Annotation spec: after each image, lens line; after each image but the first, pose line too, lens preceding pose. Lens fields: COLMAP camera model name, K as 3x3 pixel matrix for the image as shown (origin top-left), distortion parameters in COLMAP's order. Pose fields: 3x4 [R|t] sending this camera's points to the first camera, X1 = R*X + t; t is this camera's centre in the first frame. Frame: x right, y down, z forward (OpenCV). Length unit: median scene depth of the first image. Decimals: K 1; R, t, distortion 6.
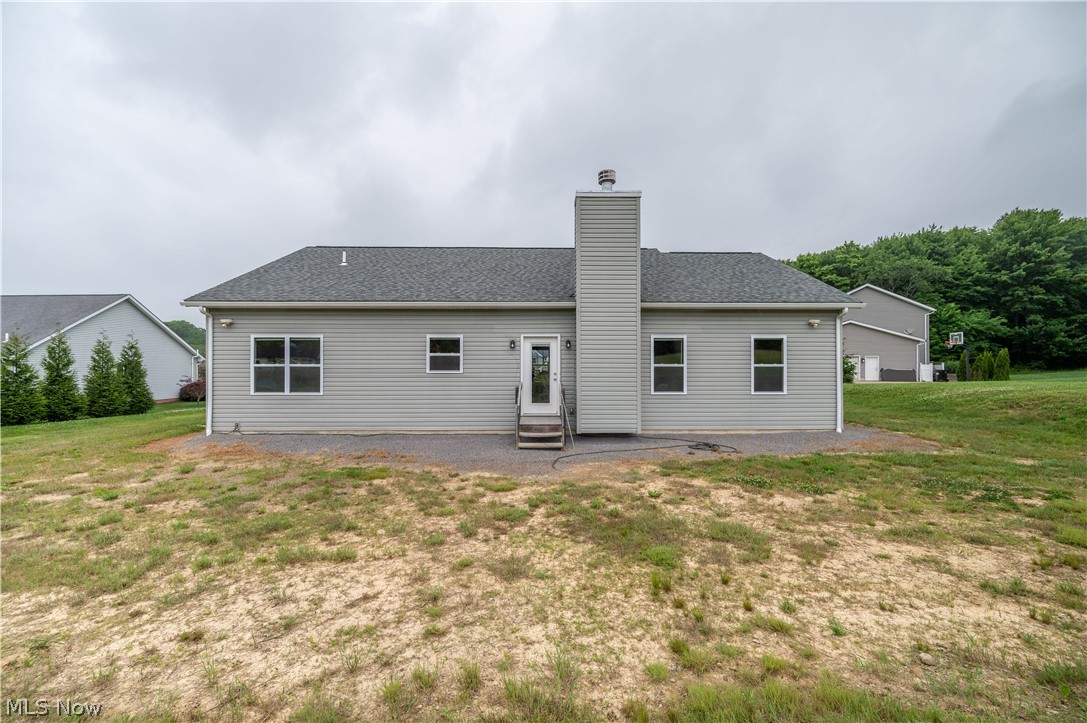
lens RADIAL K [[430.3, 0, 544.9], [0, 430.3, 365.0], [0, 0, 1]] dist [-0.000297, 0.000577]
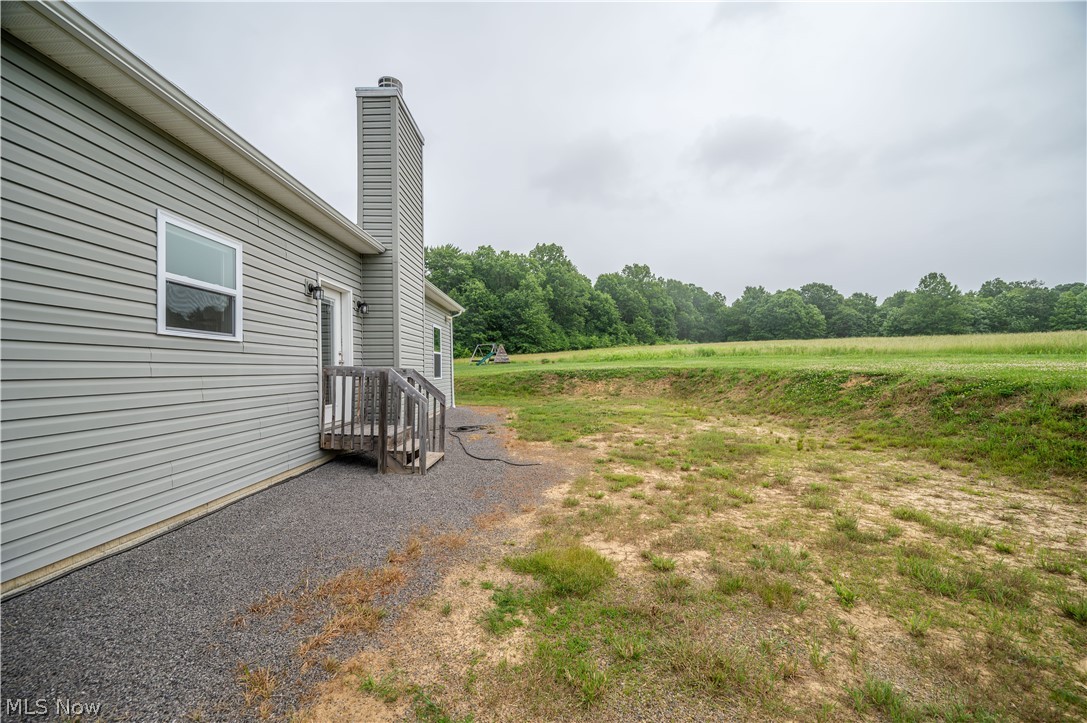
lens RADIAL K [[430.3, 0, 537.8], [0, 430.3, 364.8], [0, 0, 1]] dist [-0.000297, 0.000577]
pose [[0.014083, 0.013957, 0.999803, -1.073388], [0.010020, 0.999850, -0.014098, 0.088793], [-0.999851, 0.010216, 0.013941, 1.348789]]
